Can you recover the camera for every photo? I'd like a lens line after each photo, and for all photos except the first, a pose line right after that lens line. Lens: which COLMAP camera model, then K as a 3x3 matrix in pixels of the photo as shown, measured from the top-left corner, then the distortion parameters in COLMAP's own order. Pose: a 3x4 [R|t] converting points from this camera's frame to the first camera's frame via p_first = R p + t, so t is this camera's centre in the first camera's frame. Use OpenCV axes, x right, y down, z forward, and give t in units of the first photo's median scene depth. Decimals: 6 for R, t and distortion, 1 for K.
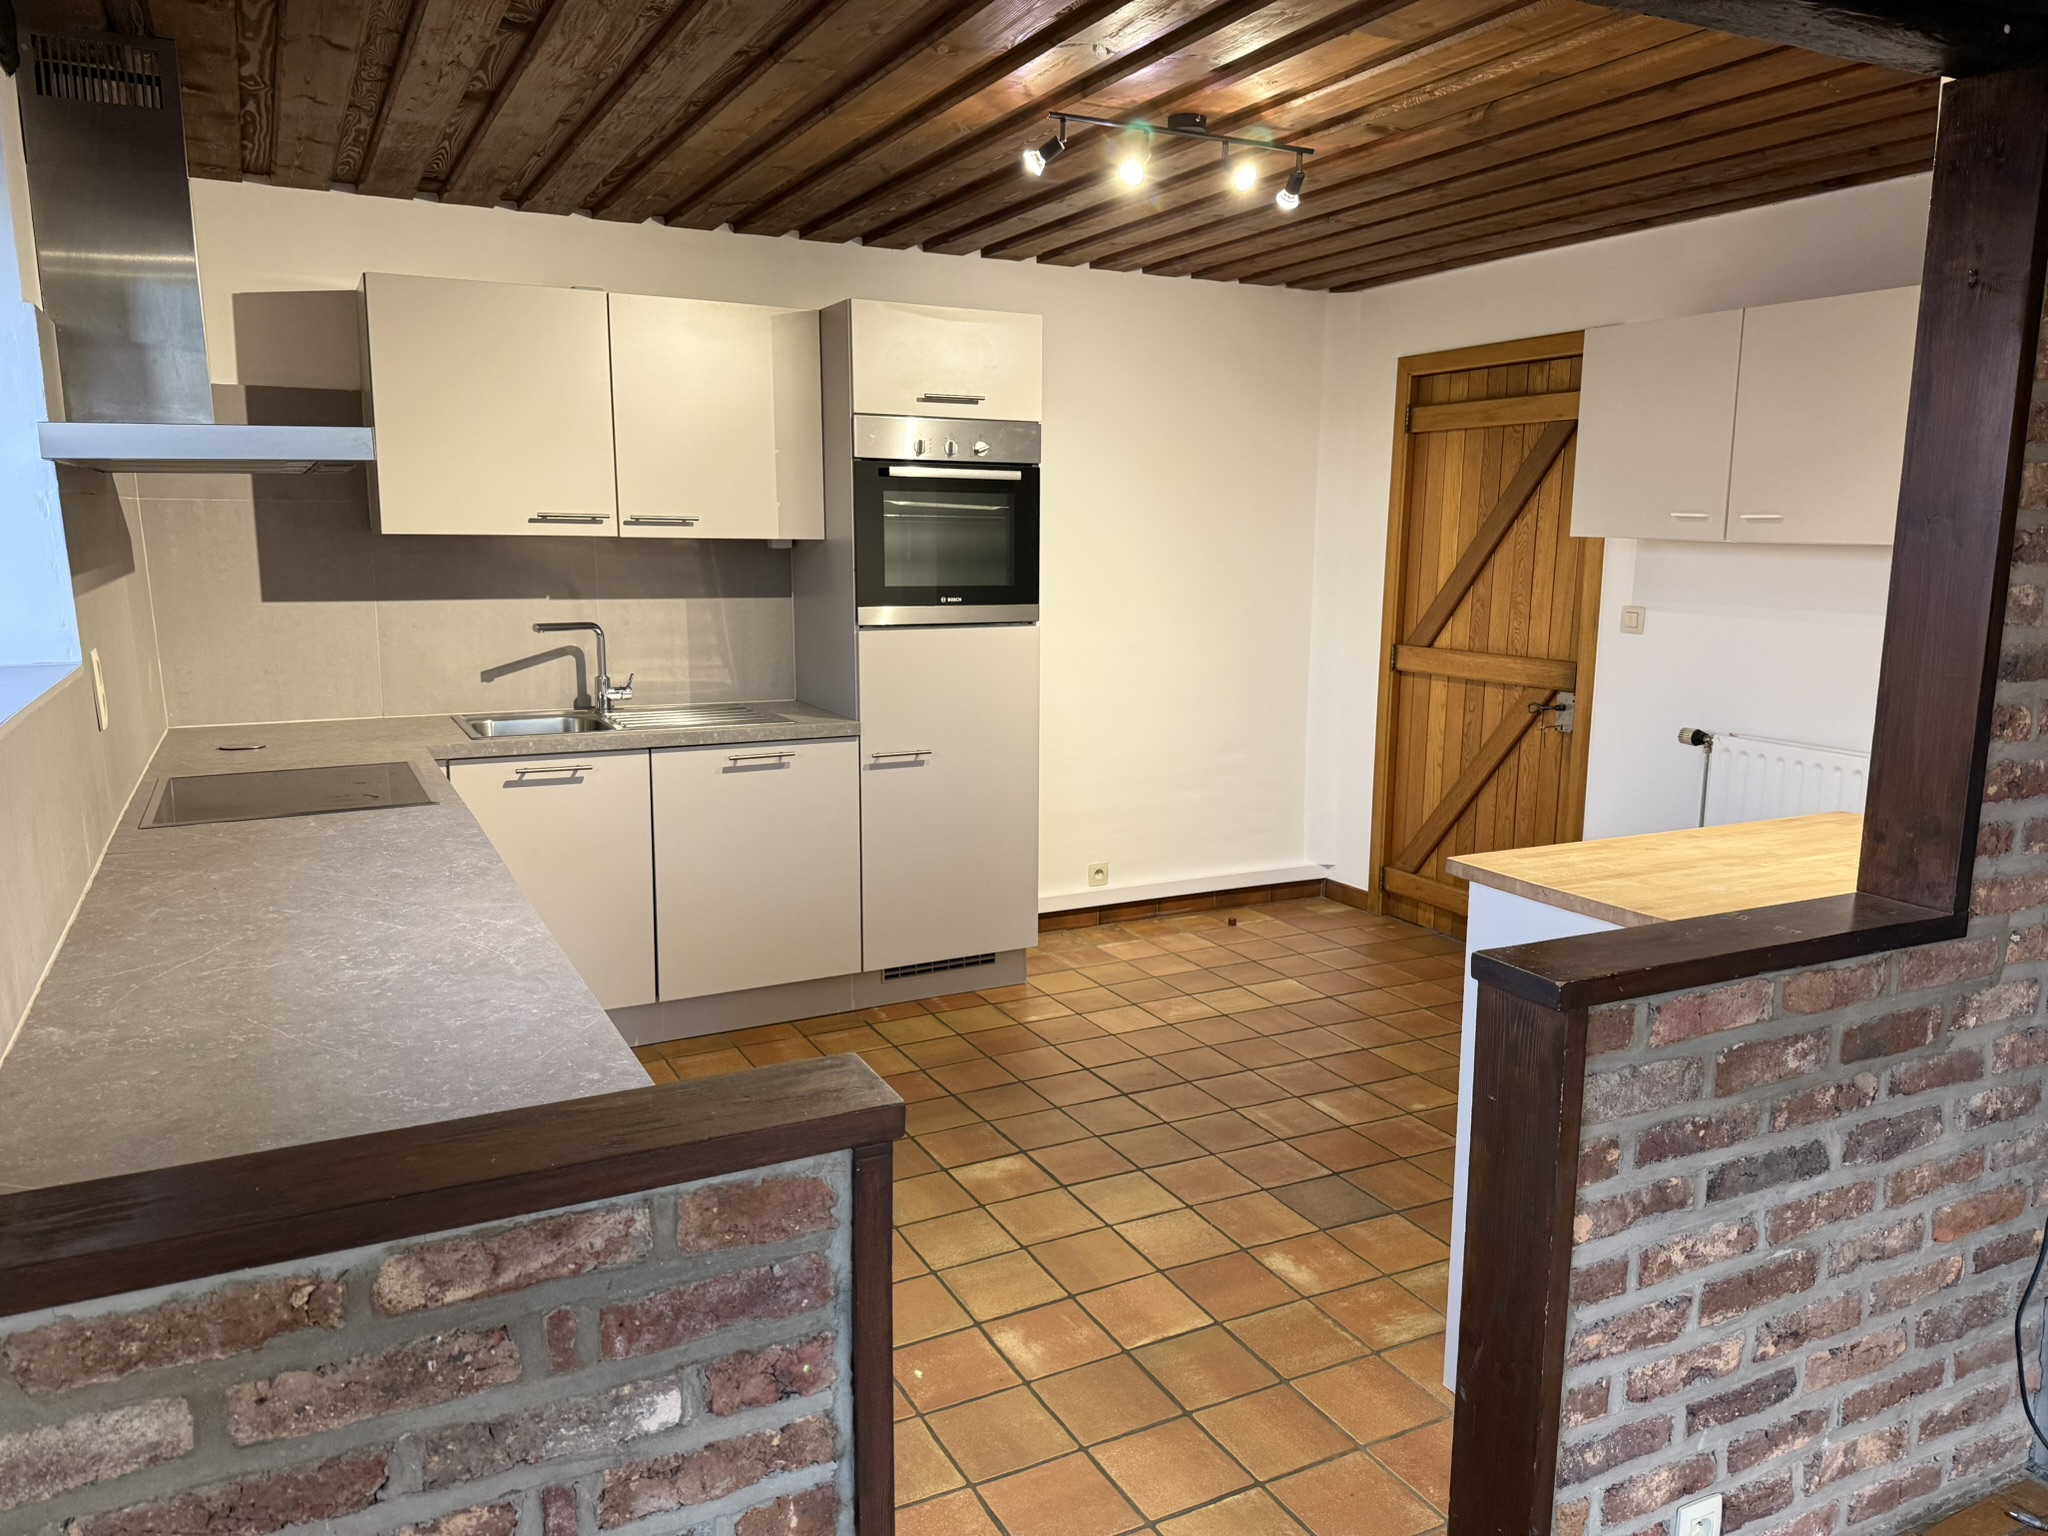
lens RADIAL K [[1426.6, 0, 1024.0], [0, 1426.6, 768.0], [0, 0, 1]] dist [0.156952, -0.178647]
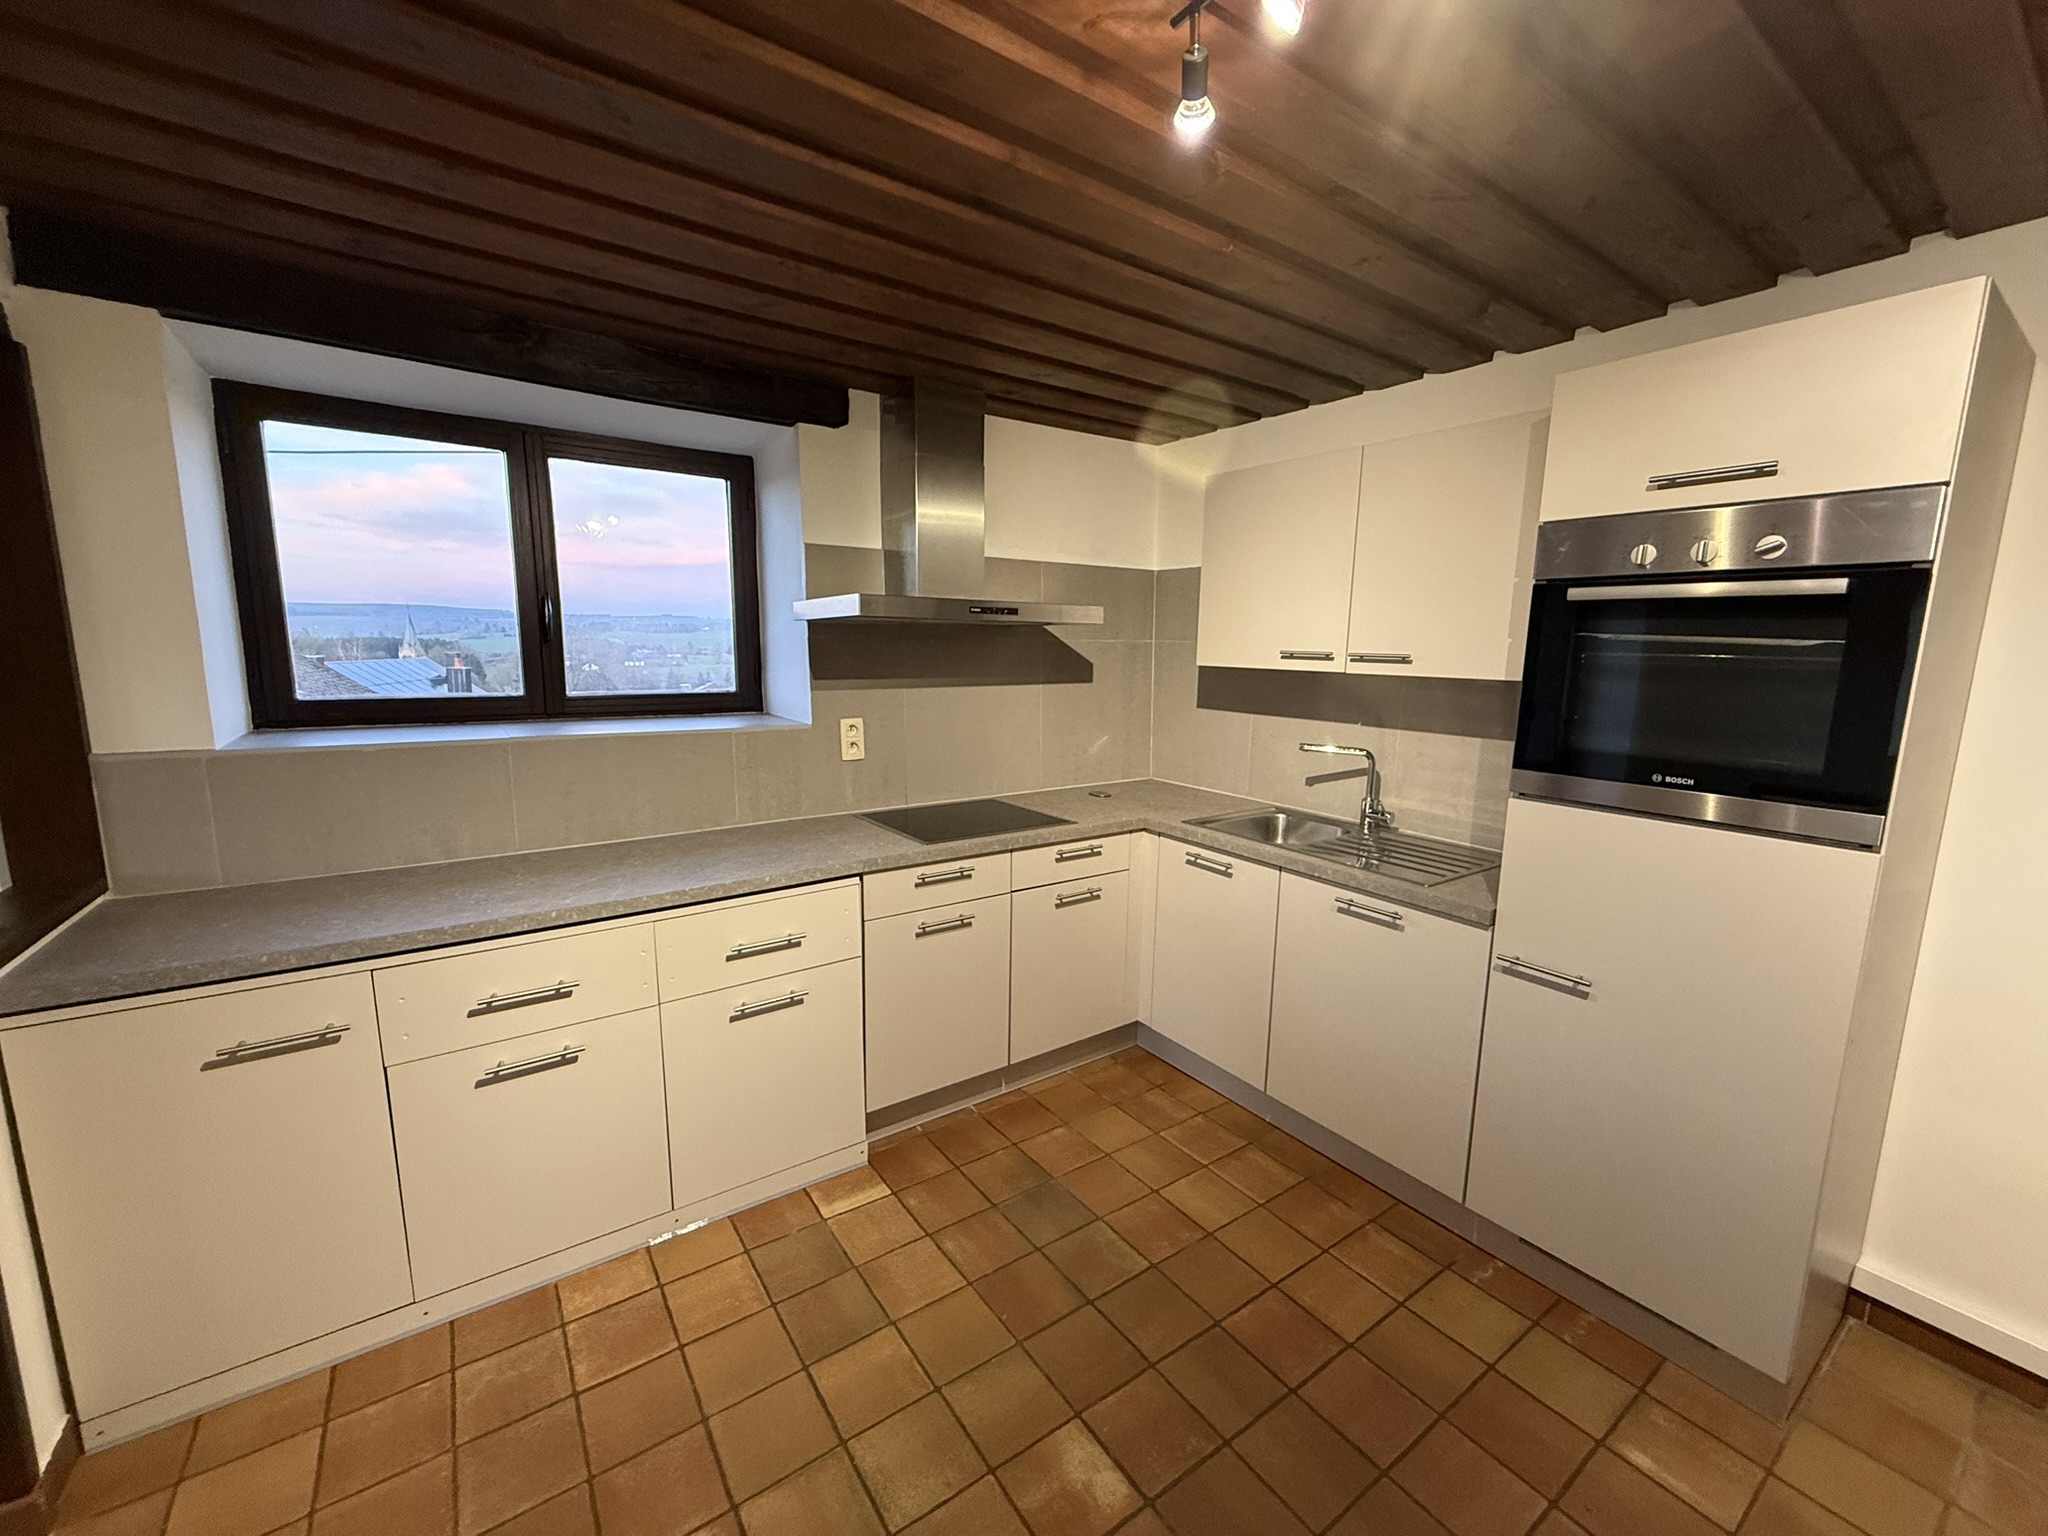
lens RADIAL K [[815.9, 0, 1019.5], [0, 815.9, 771.2], [0, 0, 1]] dist [0.000687, 0.000056]
pose [[0.137419, 0.151465, -0.978864, 0.278207], [-0.179390, 0.975703, 0.125792, -0.115770], [0.974133, 0.158312, 0.161252, 0.648738]]
